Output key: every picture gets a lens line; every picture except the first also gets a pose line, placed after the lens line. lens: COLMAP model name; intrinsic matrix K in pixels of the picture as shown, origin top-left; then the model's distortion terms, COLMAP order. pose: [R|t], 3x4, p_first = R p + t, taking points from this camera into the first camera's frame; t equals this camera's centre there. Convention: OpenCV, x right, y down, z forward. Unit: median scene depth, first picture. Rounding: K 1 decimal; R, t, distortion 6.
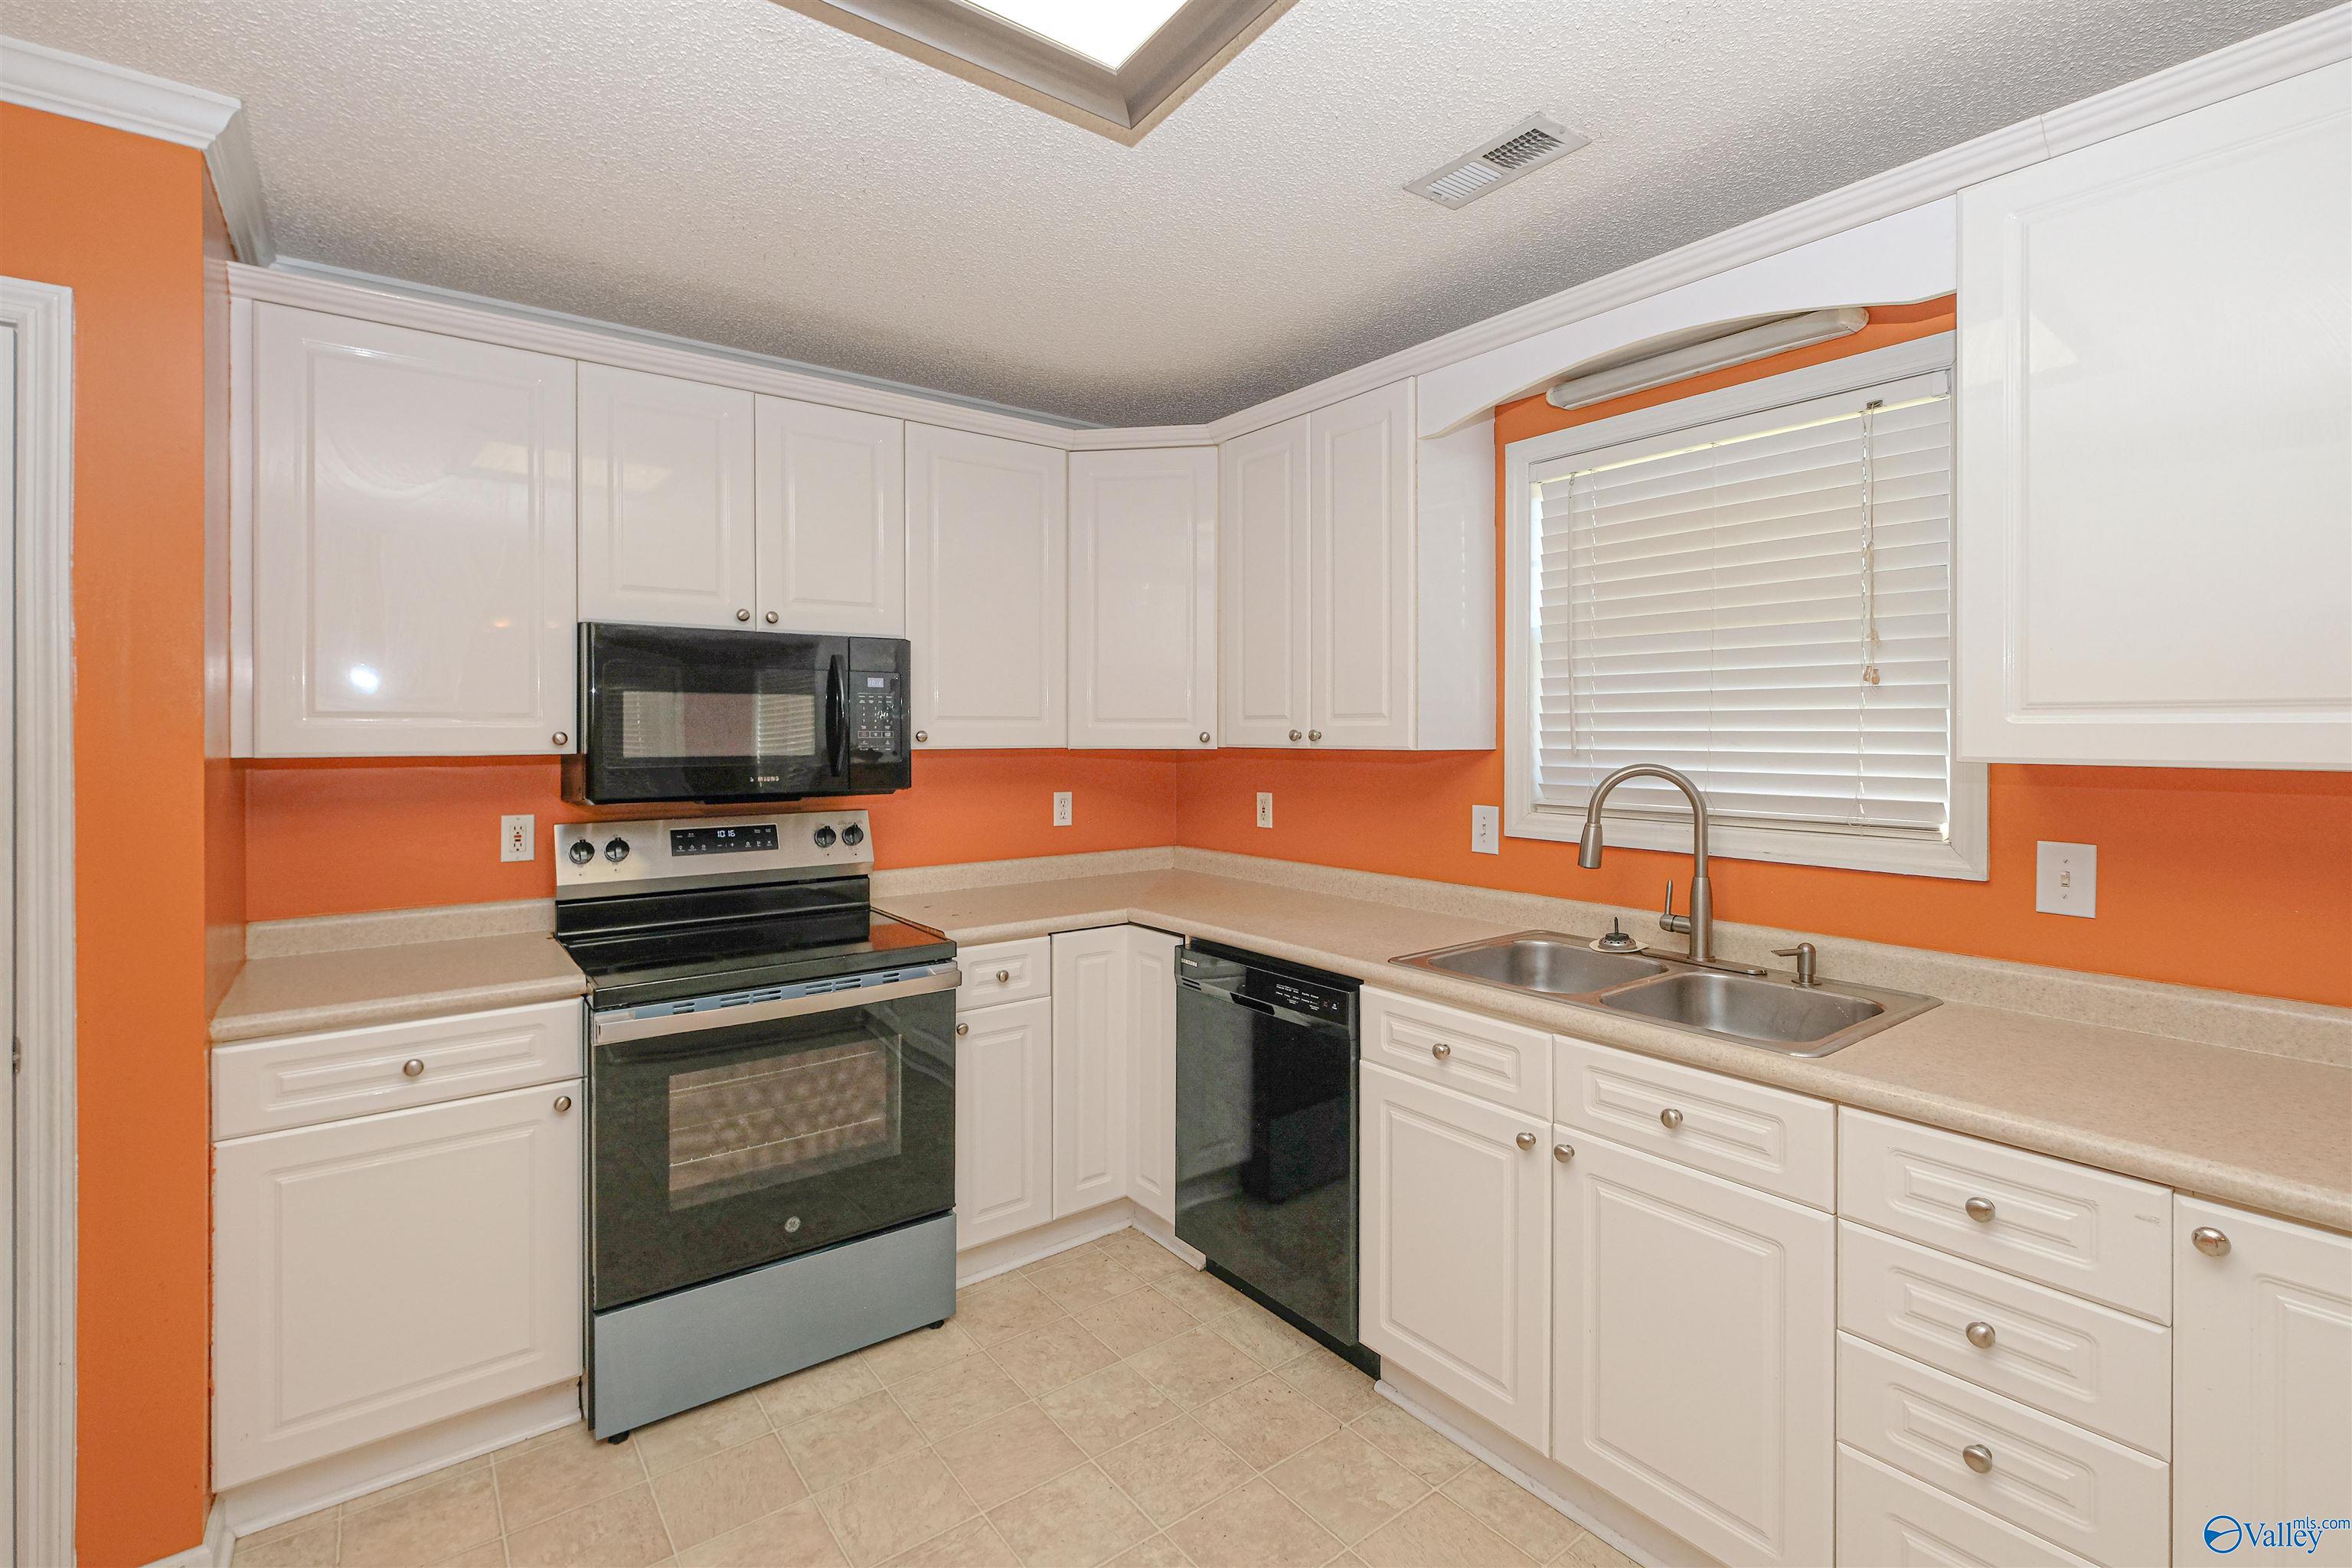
lens RADIAL K [[1042.7, 0, 1184.9], [0, 1042.7, 732.4], [0, 0, 1]] dist [-0.001868, -0.000152]
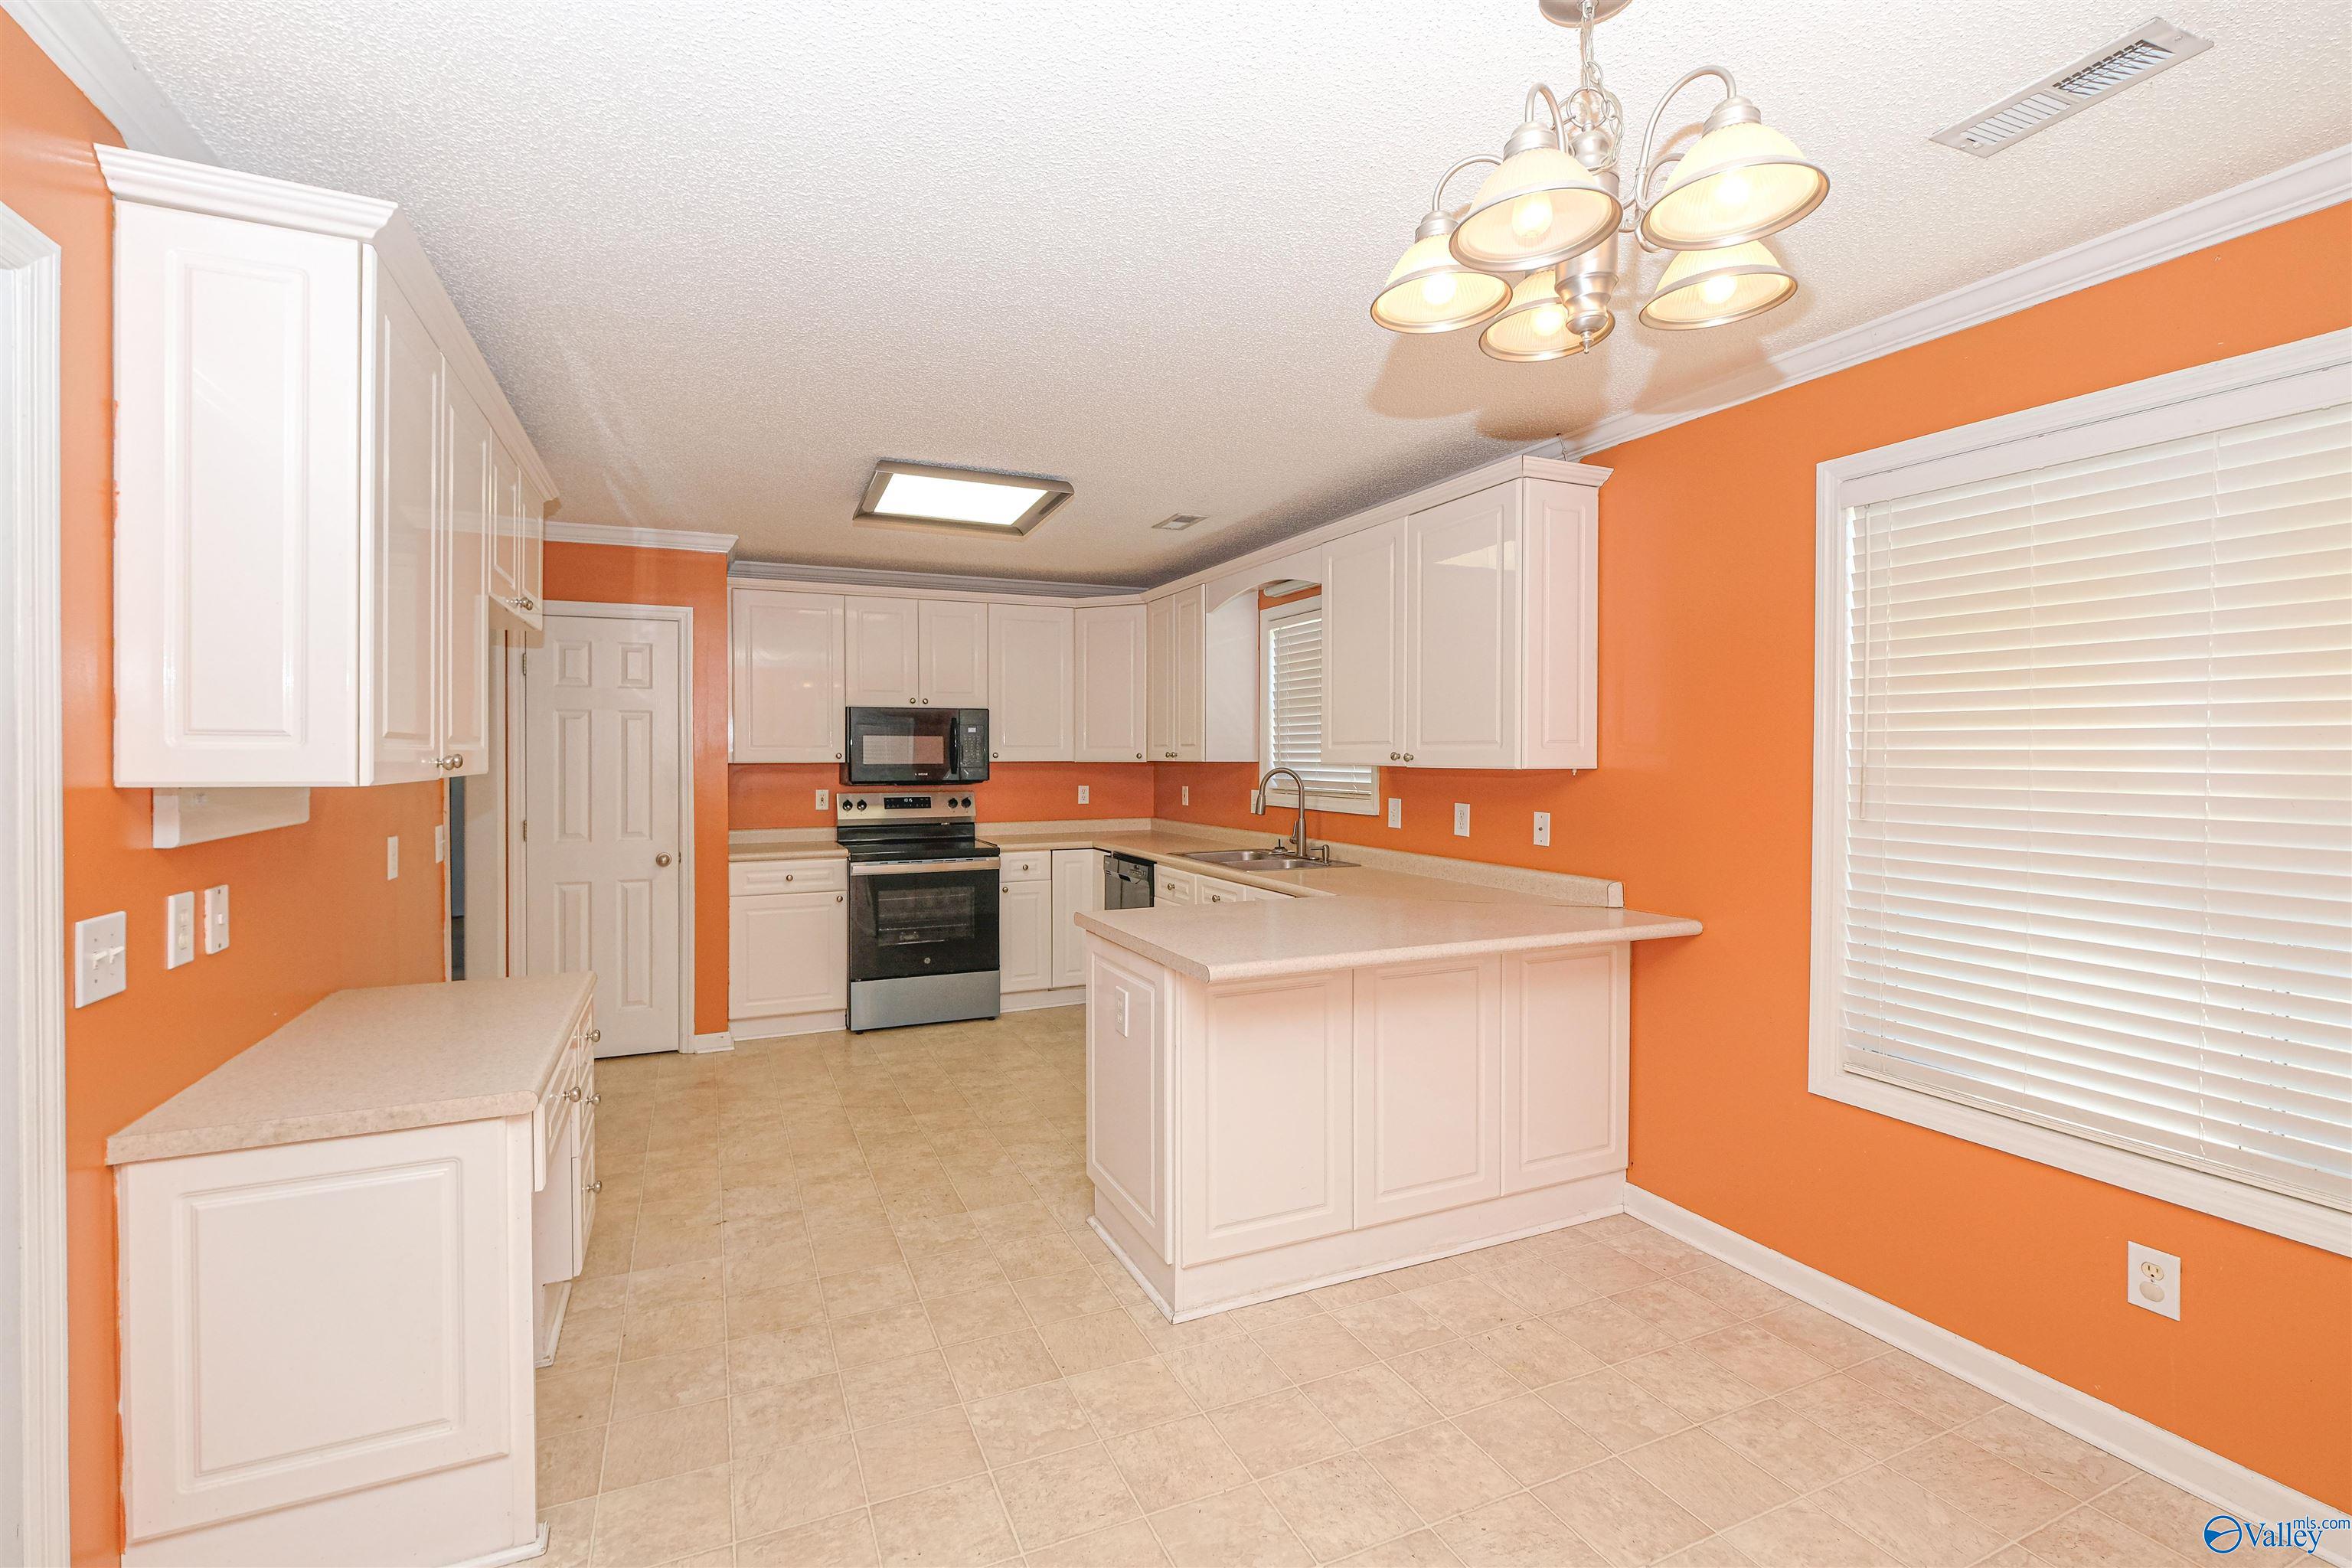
lens RADIAL K [[1036.5, 0, 1175.6], [0, 1036.5, 765.4], [0, 0, 1]] dist [-0.001905, -0.000065]
pose [[0.973920, 0.002983, -0.226871, 0.629715], [-0.000545, 0.999941, 0.010806, 0.001888], [0.226890, -0.010401, 0.973865, -1.036761]]
